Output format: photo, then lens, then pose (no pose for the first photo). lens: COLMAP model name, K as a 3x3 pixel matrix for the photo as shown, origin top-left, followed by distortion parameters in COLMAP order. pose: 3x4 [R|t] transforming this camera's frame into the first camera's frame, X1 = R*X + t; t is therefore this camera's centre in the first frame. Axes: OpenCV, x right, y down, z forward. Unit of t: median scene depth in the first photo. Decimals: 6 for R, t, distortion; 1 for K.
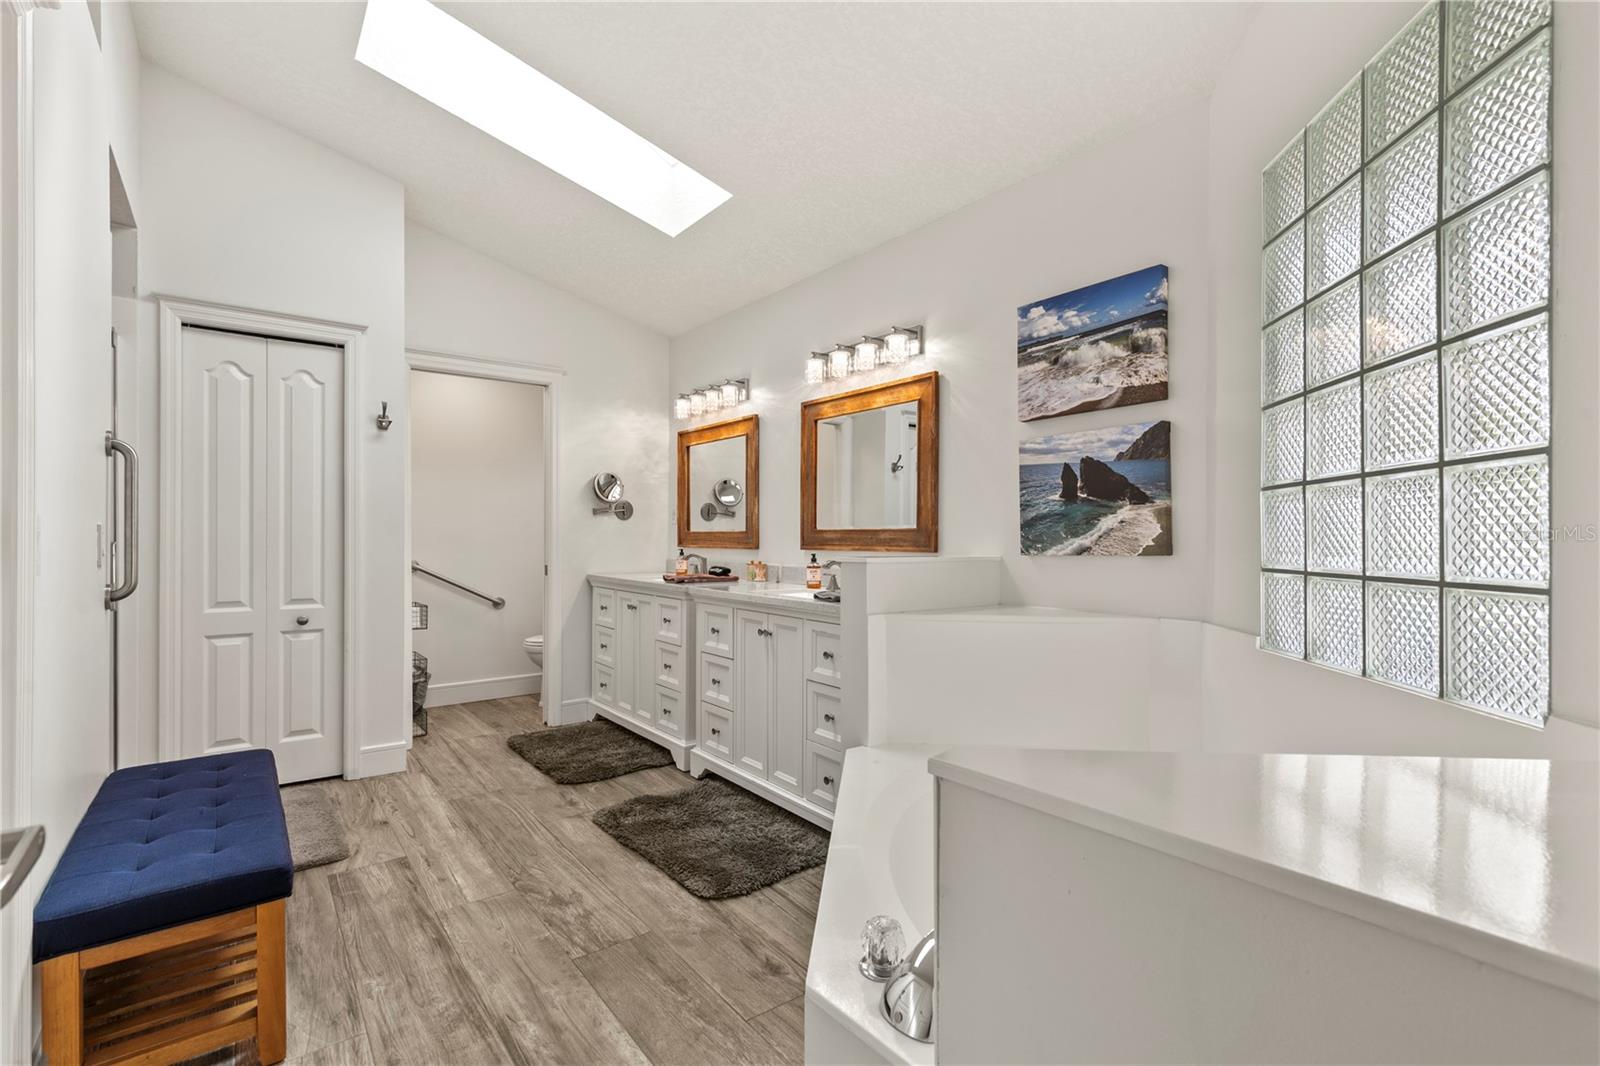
lens RADIAL K [[733.0, 0, 794.8], [0, 733.0, 533.9], [0, 0, 1]] dist [0.007402, -0.001138]
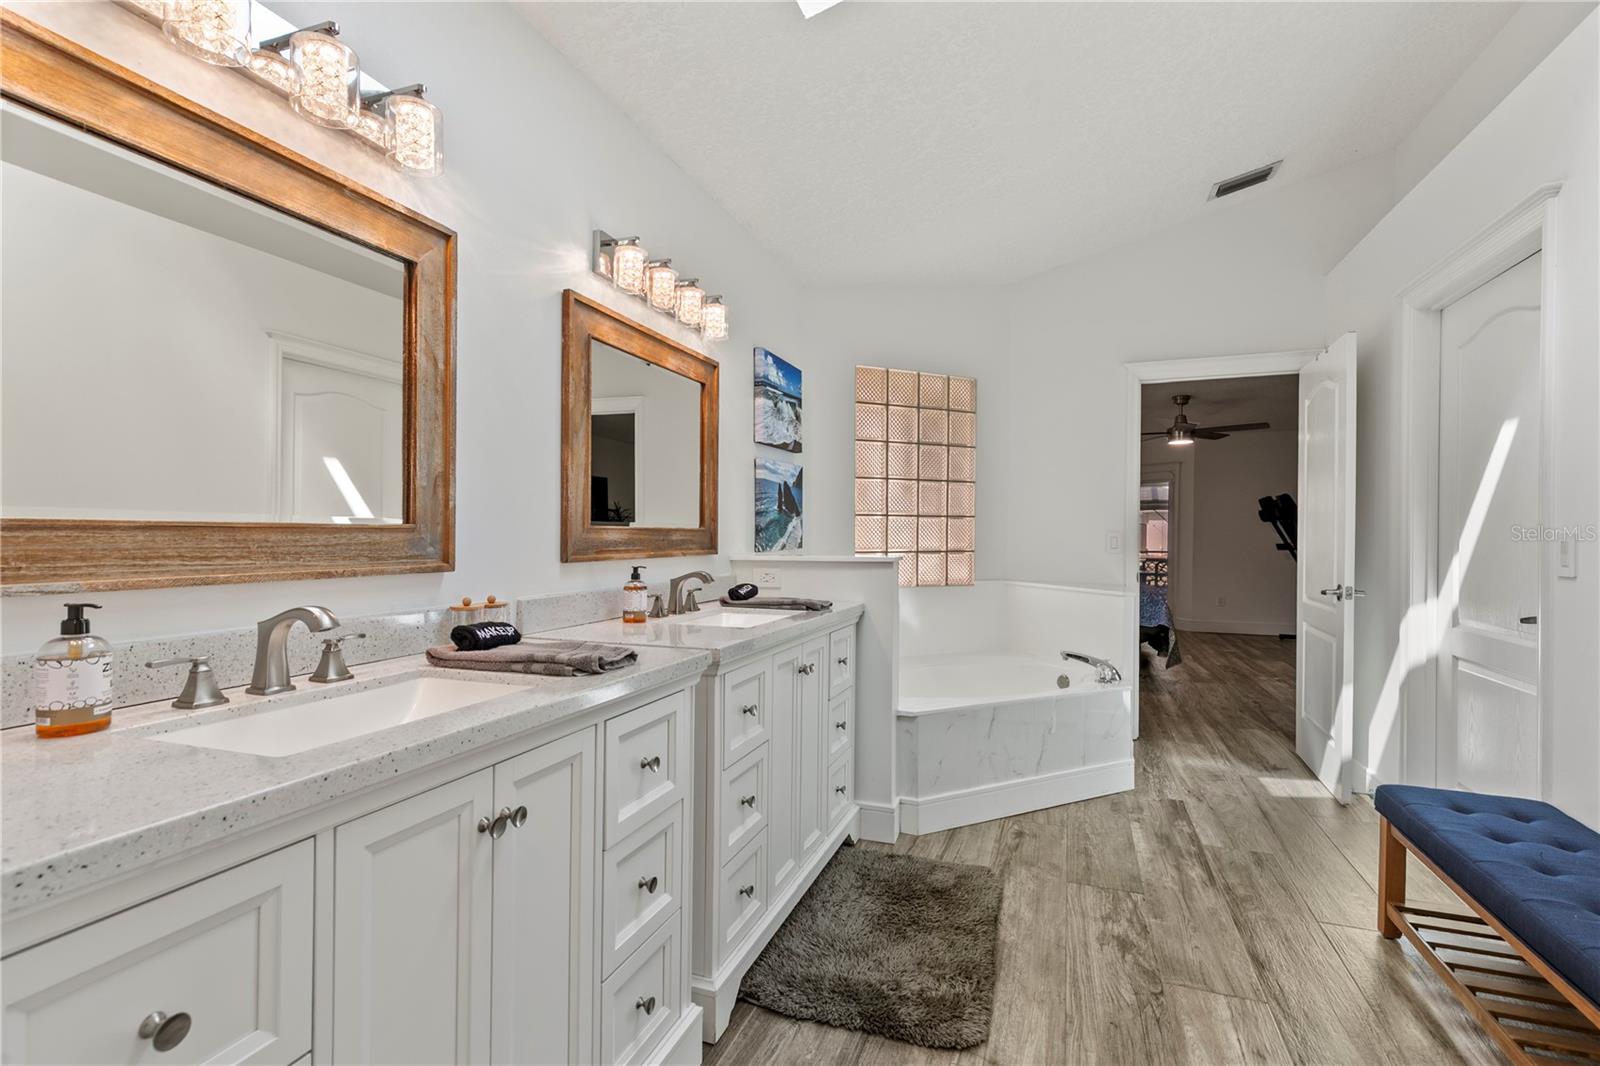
lens RADIAL K [[733.0, 0, 812.0], [0, 733.0, 537.3], [0, 0, 1]] dist [0.007402, -0.001138]
pose [[-0.553006, -0.013883, 0.833062, -0.858721], [-0.015414, 0.999861, 0.006431, -0.006573], [-0.833035, -0.009284, -0.553143, 1.826959]]
